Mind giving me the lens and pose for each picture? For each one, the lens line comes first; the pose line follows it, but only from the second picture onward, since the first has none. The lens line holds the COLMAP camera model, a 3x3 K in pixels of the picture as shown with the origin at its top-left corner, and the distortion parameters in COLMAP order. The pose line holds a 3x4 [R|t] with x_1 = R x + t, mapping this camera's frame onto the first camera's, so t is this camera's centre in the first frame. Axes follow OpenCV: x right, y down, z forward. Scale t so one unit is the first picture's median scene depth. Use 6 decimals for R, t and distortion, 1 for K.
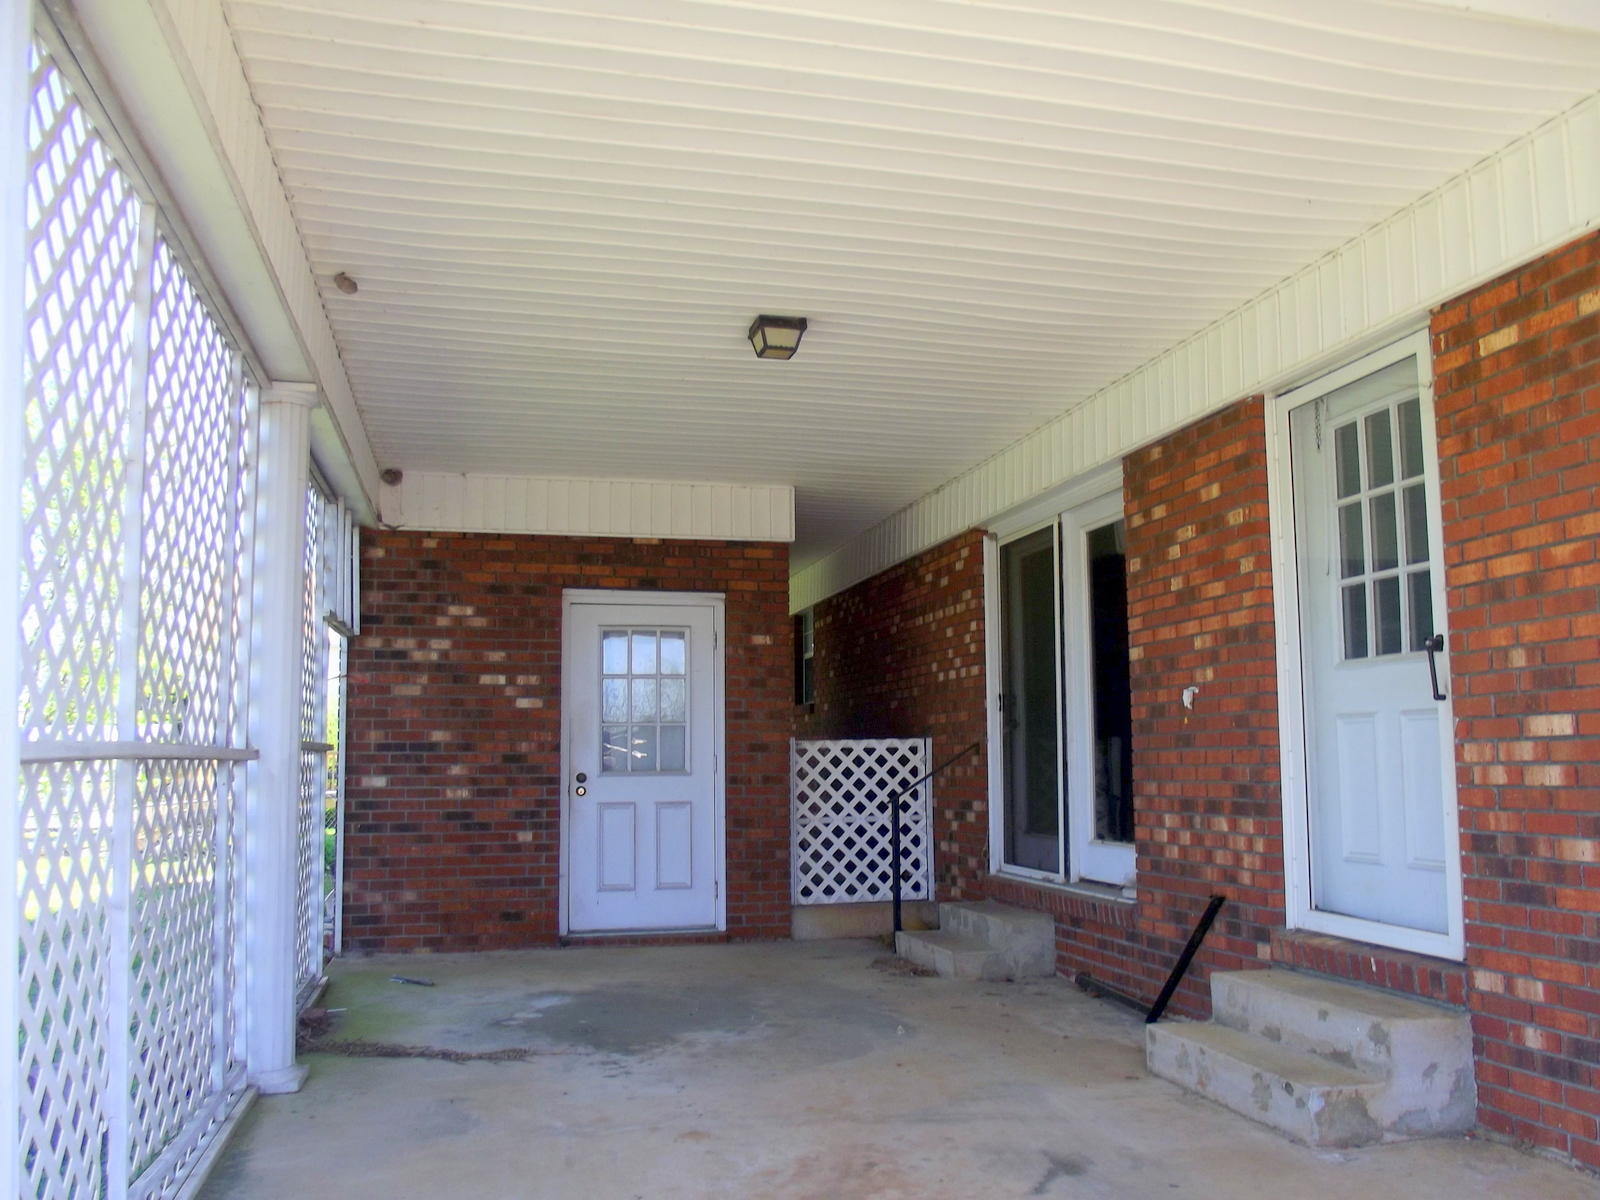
lens RADIAL K [[1342.6, 0, 797.6], [0, 1342.6, 601.5], [0, 0, 1]] dist [-0.059606, 0.023312]
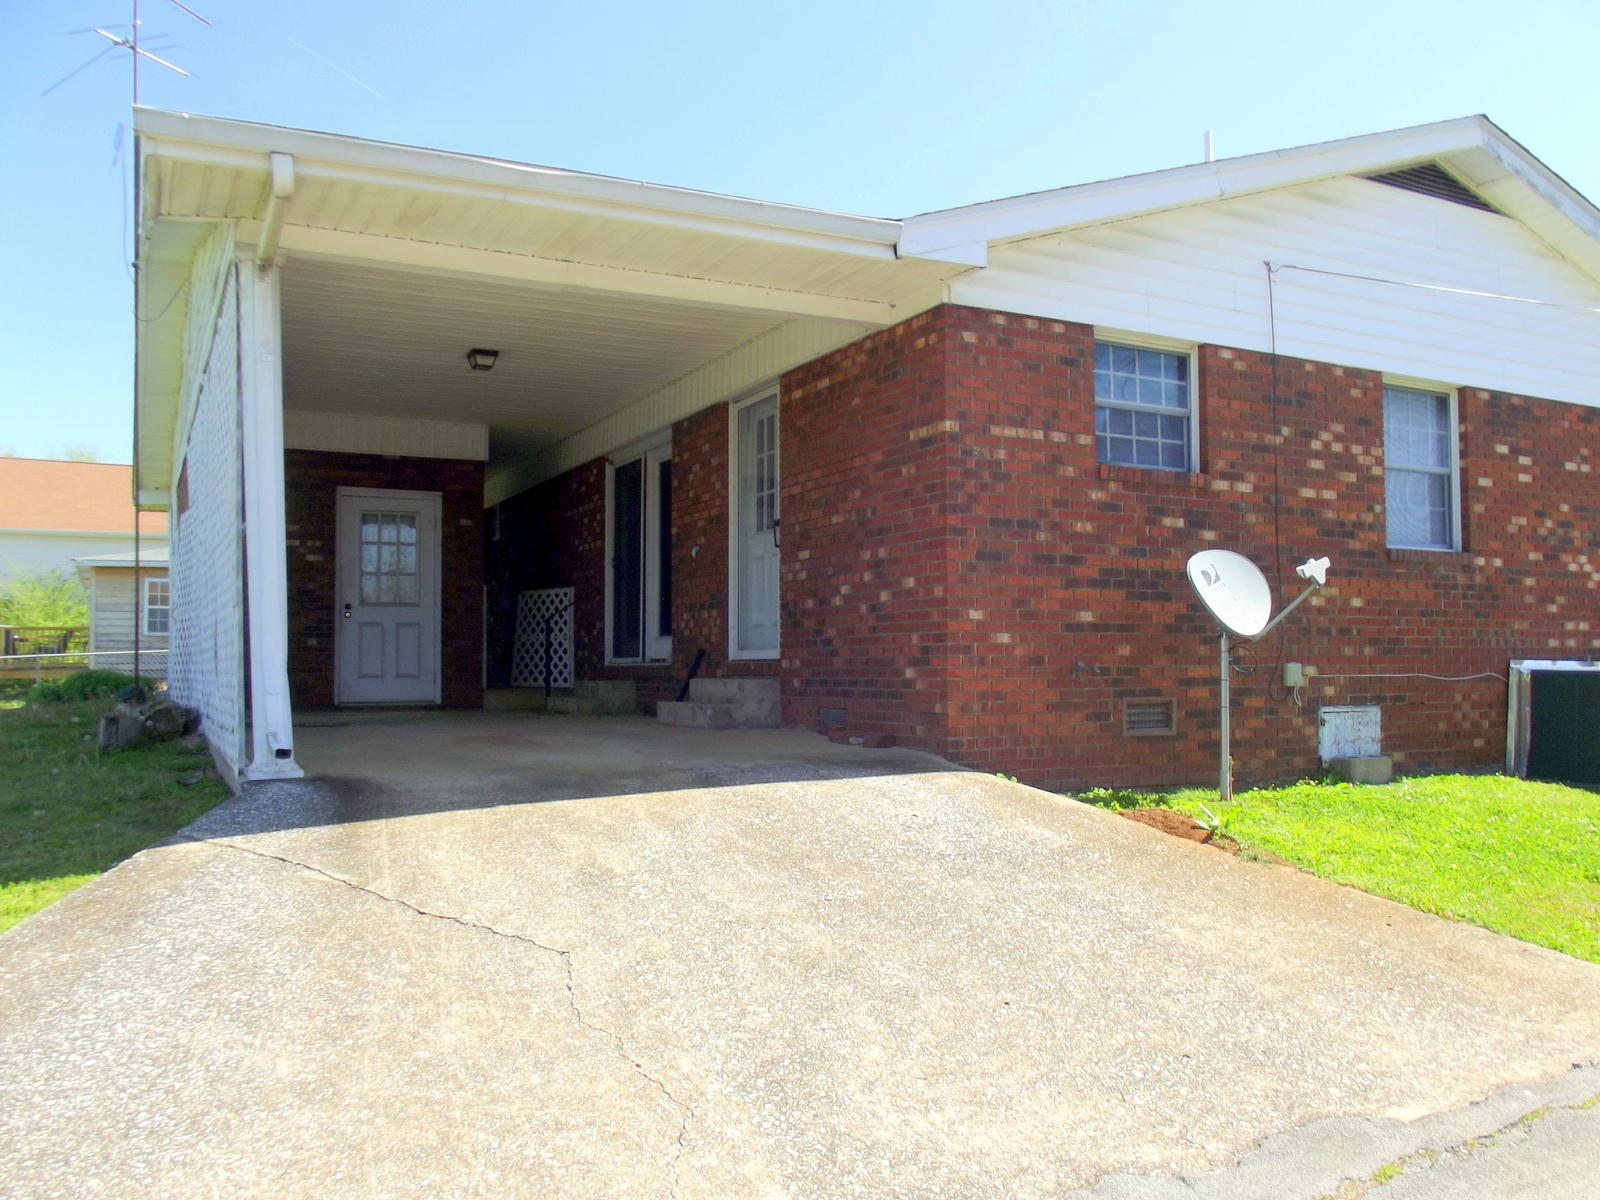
lens RADIAL K [[1342.6, 0, 812.8], [0, 1342.6, 610.4], [0, 0, 1]] dist [-0.059606, 0.023312]
pose [[0.970880, 0.012240, 0.239253, -0.006725], [-0.030035, 0.997033, 0.070875, 0.009890], [-0.237676, -0.075997, 0.968367, -0.765721]]
